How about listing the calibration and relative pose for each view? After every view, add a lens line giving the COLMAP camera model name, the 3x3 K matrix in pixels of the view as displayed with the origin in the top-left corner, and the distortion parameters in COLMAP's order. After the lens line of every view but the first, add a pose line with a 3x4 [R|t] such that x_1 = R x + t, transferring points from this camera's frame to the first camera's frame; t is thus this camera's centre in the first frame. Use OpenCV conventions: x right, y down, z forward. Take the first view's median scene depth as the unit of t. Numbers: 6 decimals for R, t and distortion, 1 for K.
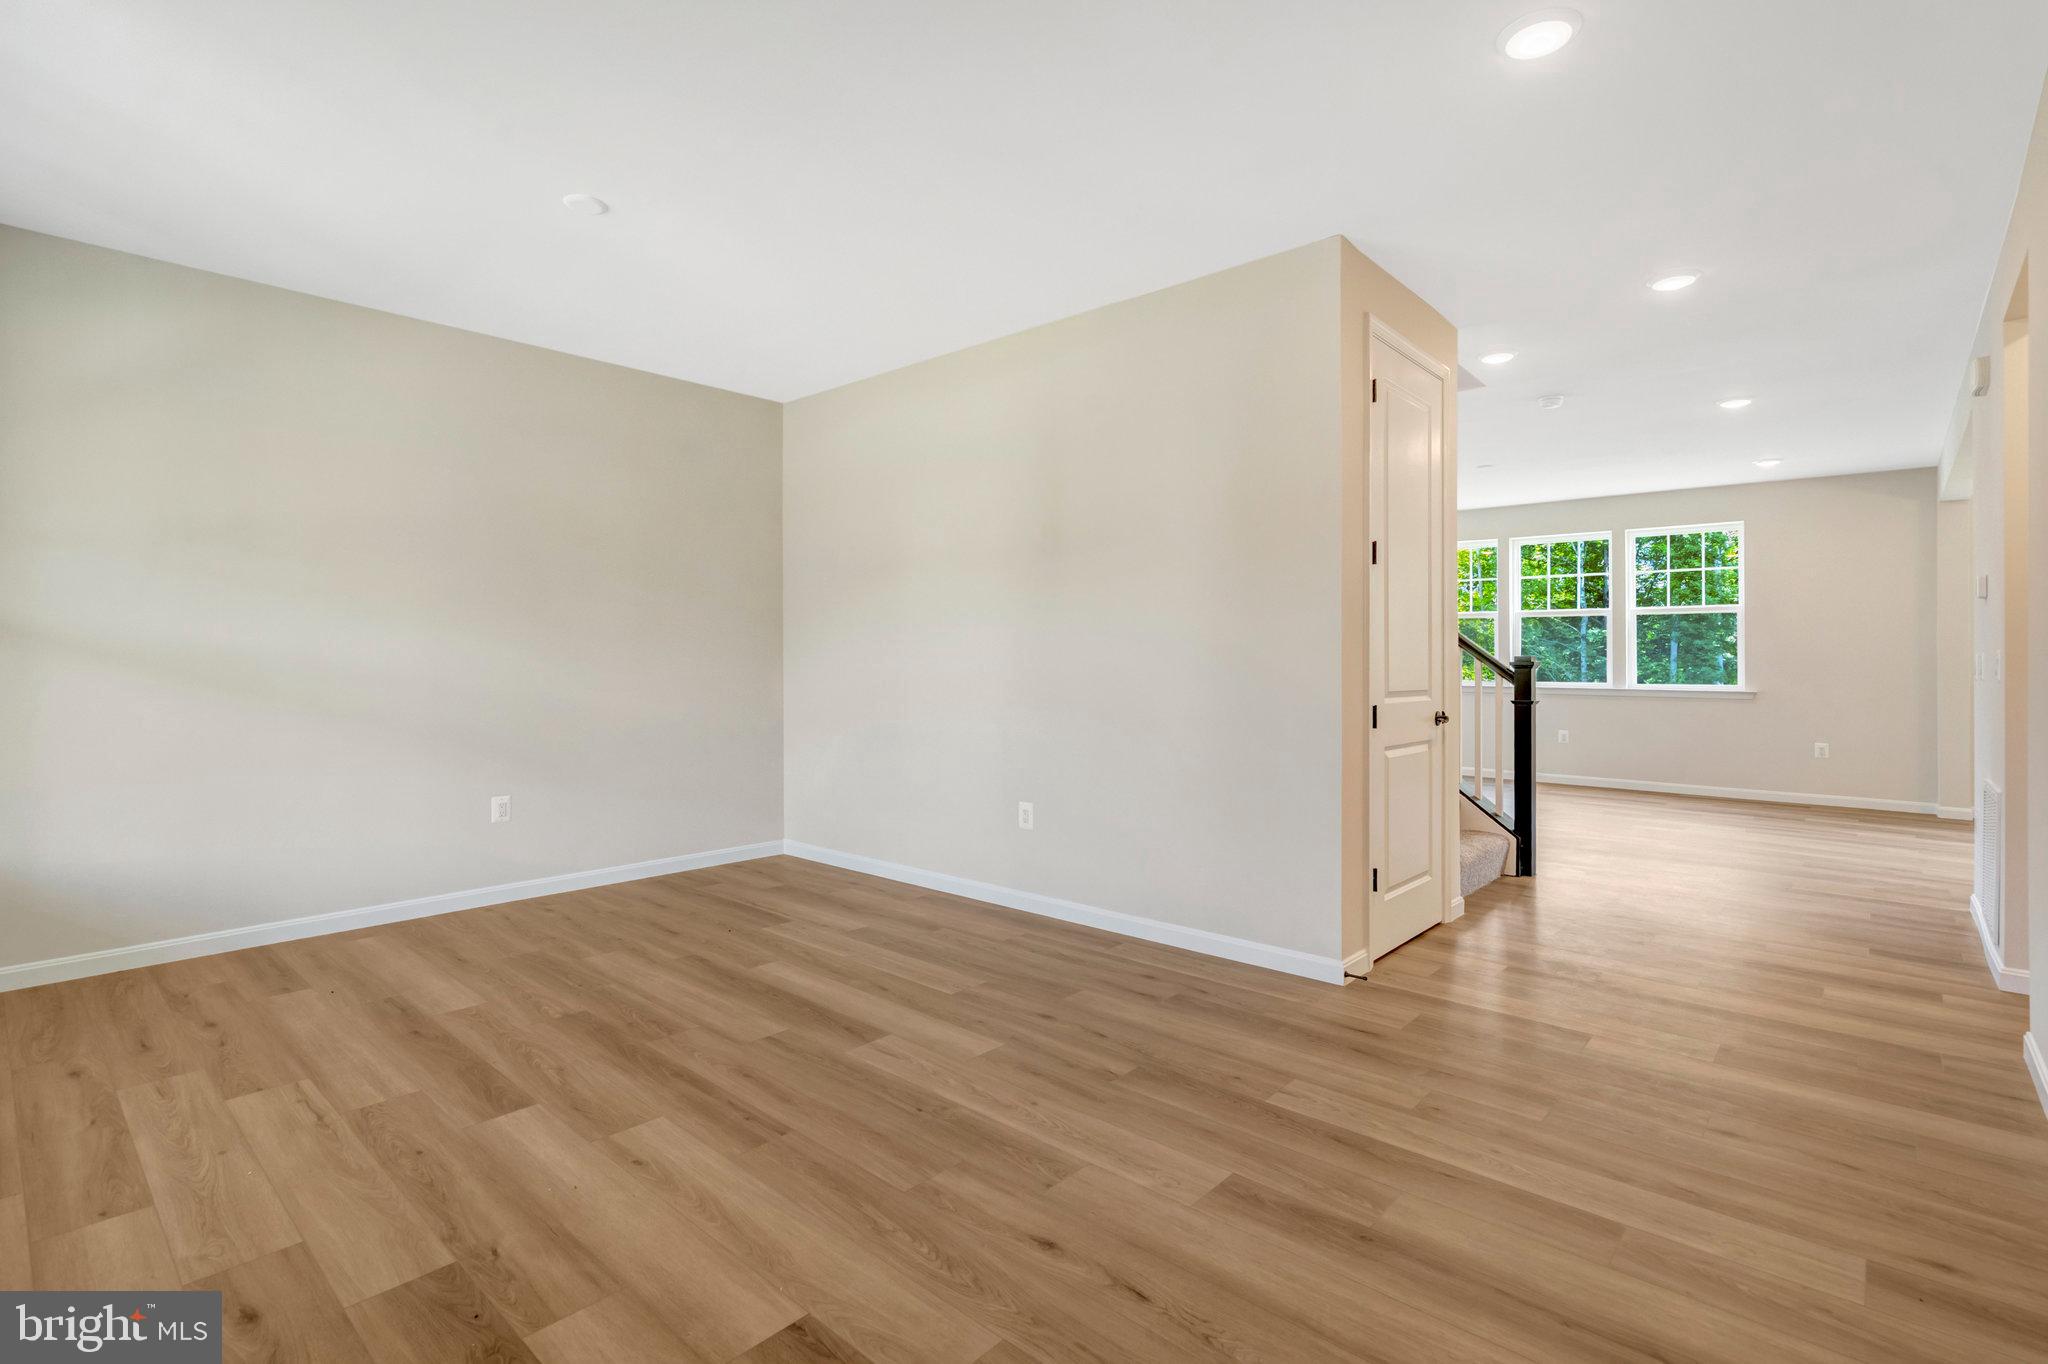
lens RADIAL K [[962.9, 0, 1026.3], [0, 962.9, 659.6], [0, 0, 1]] dist [-0.000476, 0.000735]
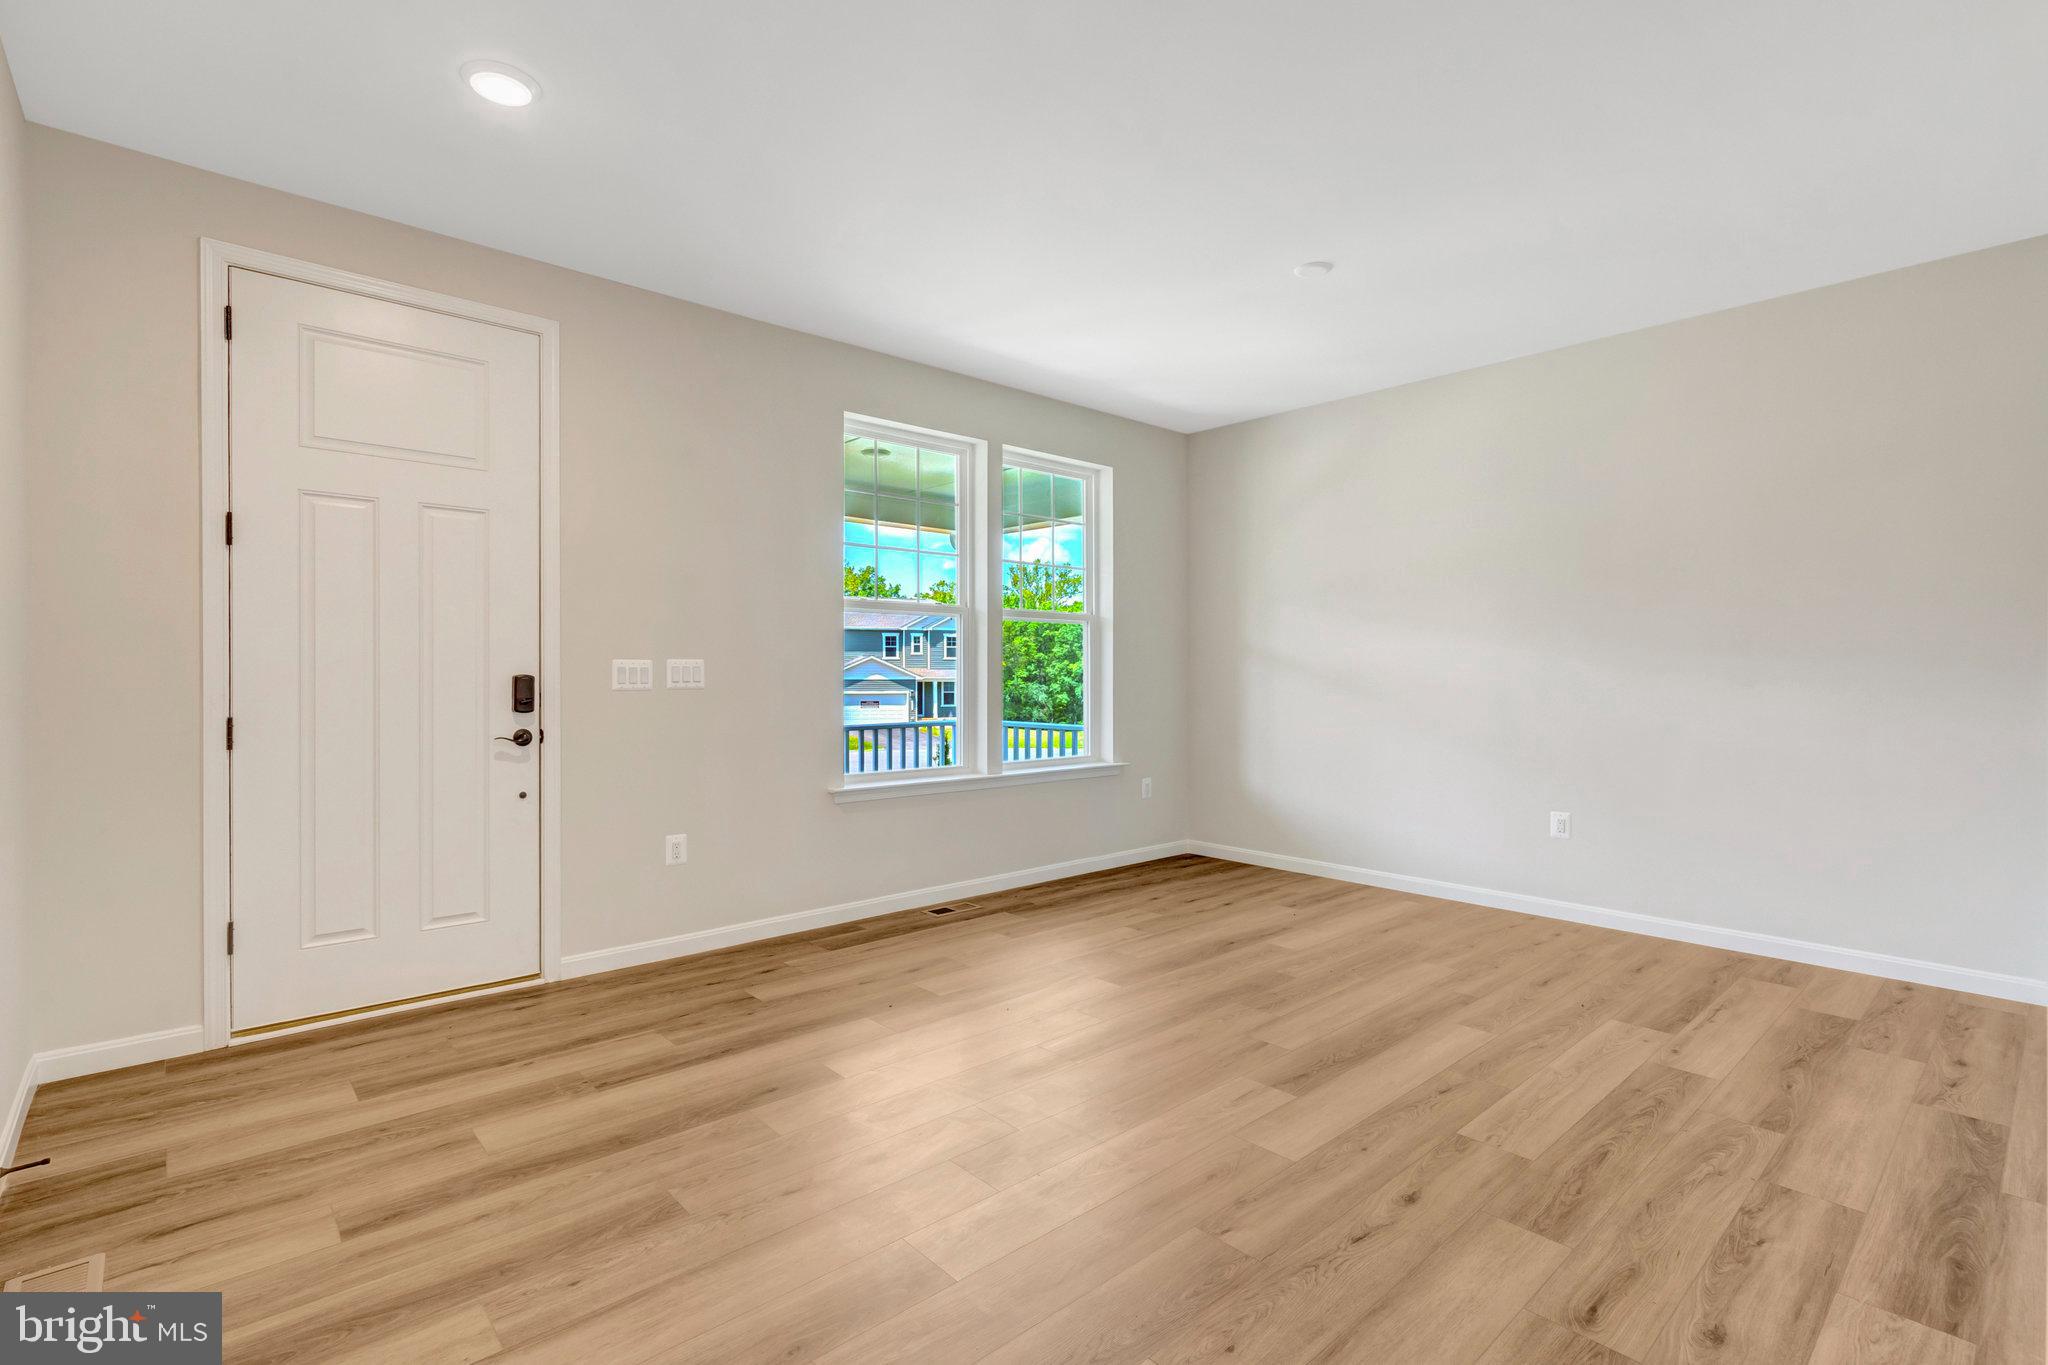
lens RADIAL K [[947.7, 0, 1008.8], [0, 947.7, 671.6], [0, 0, 1]] dist [-0.000790, -0.000085]
pose [[-0.117670, -0.002001, -0.993051, 0.671948], [0.001047, 0.999997, -0.002139, -0.002541], [0.993052, -0.001291, -0.117667, 0.738823]]
